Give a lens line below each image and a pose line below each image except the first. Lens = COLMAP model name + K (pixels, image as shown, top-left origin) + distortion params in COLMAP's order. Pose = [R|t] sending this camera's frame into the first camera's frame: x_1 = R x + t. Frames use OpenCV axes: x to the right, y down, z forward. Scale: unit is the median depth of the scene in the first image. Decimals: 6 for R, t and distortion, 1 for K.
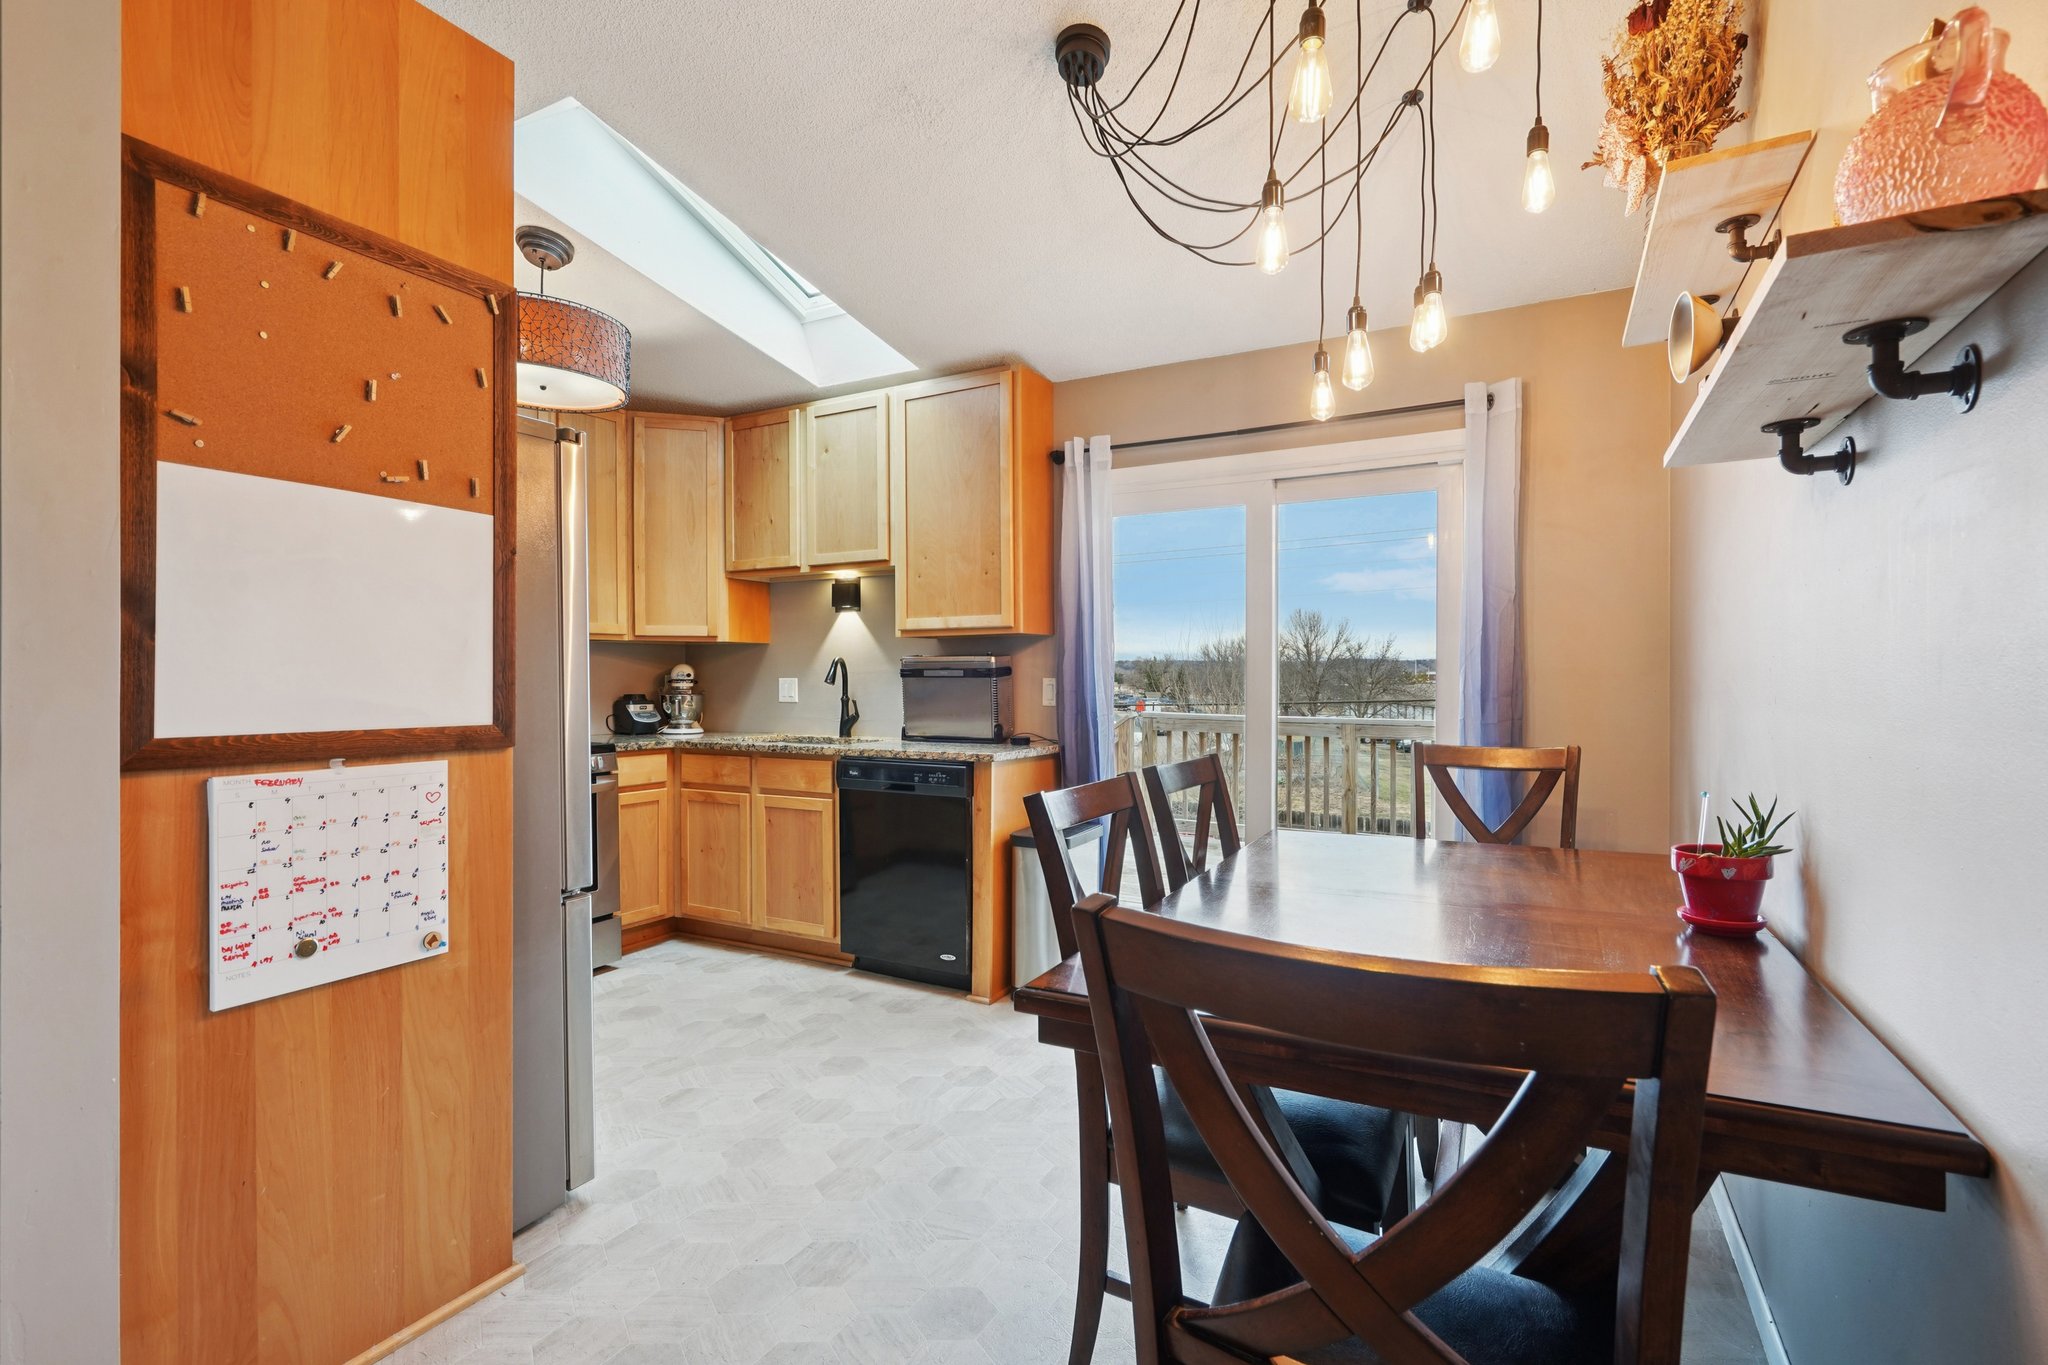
lens RADIAL K [[946.4, 0, 1011.8], [0, 946.4, 682.5], [0, 0, 1]] dist [-0.003619, -0.000099]
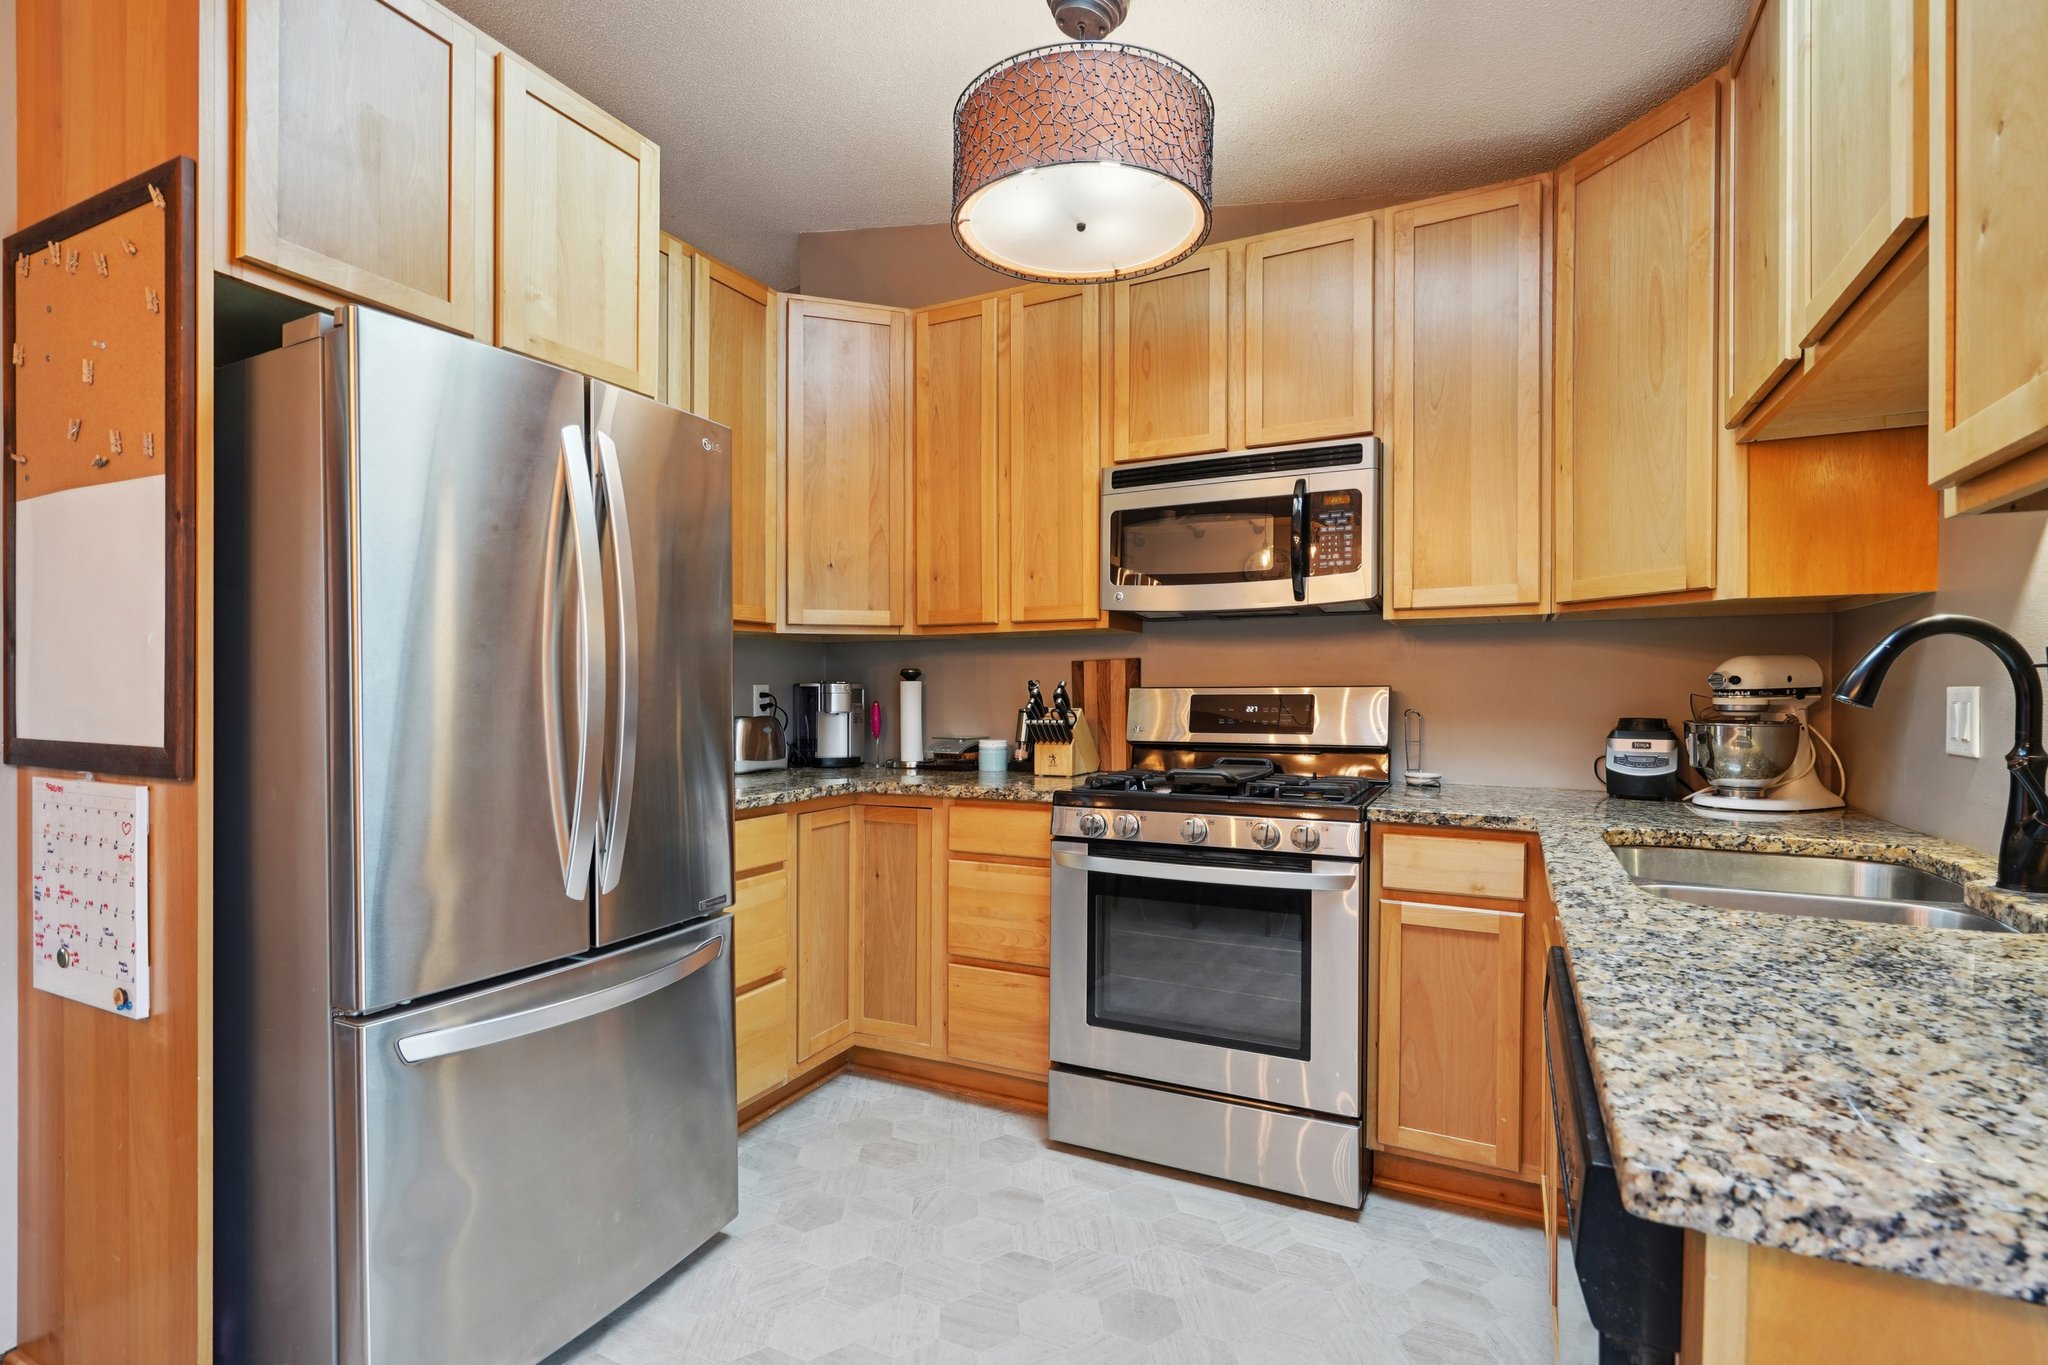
lens RADIAL K [[955.0, 0, 1024.6], [0, 955.0, 691.7], [0, 0, 1]] dist [0.000050, 0.000631]
pose [[0.045556, 0.005623, -0.998946, 0.113083], [-0.004764, 0.999974, 0.005412, -0.003563], [0.998950, 0.004513, 0.045582, 0.738115]]
